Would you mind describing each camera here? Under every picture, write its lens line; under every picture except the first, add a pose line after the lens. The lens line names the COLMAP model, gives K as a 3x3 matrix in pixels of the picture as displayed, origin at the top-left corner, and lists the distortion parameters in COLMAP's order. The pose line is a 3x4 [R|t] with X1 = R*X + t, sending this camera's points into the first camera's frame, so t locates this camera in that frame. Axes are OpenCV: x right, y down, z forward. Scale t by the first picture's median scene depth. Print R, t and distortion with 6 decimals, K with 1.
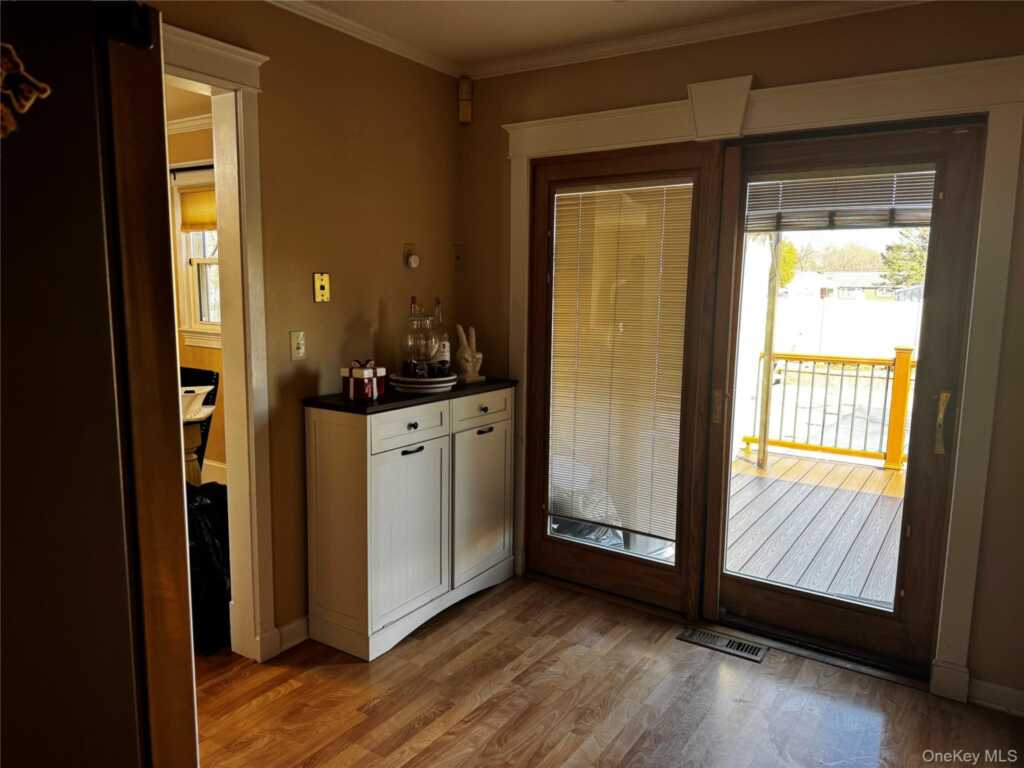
lens RADIAL K [[720.8, 0, 512.0], [0, 720.8, 384.0], [0, 0, 1]] dist [0.002043, -0.000762]
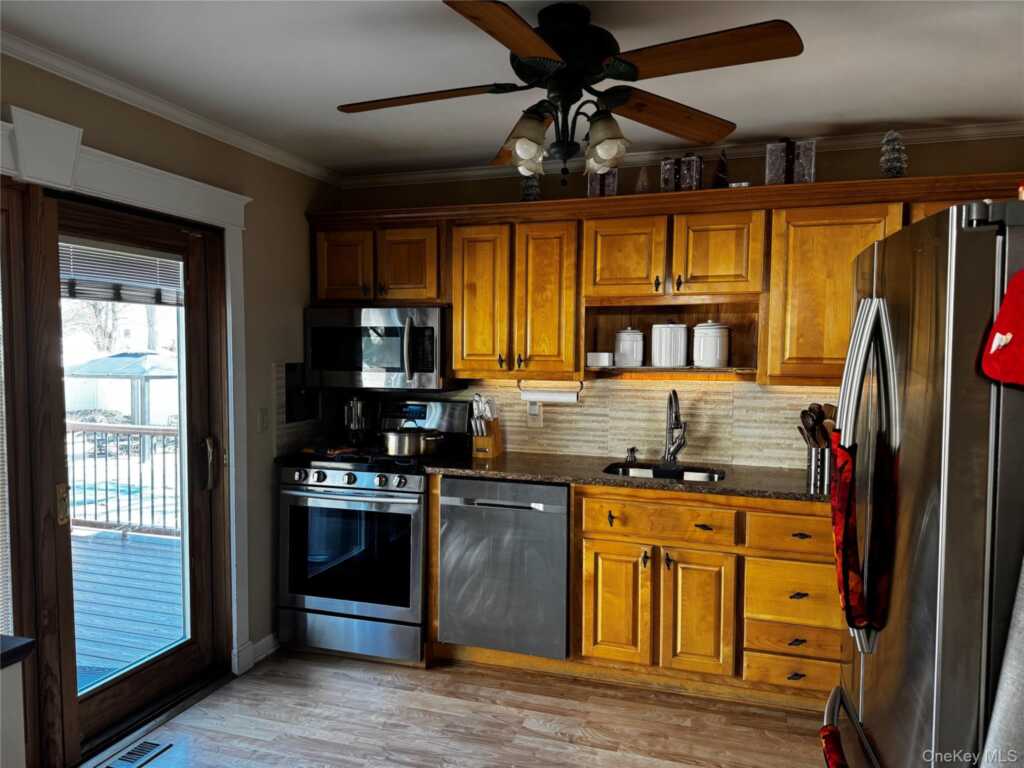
lens RADIAL K [[720.8, 0, 512.0], [0, 720.8, 384.0], [0, 0, 1]] dist [0.002043, -0.000762]
pose [[-0.268529, -0.061596, 0.961300, -0.690944], [0.119811, 0.988068, 0.096779, -0.133547], [-0.955791, 0.141163, -0.257945, 0.755438]]
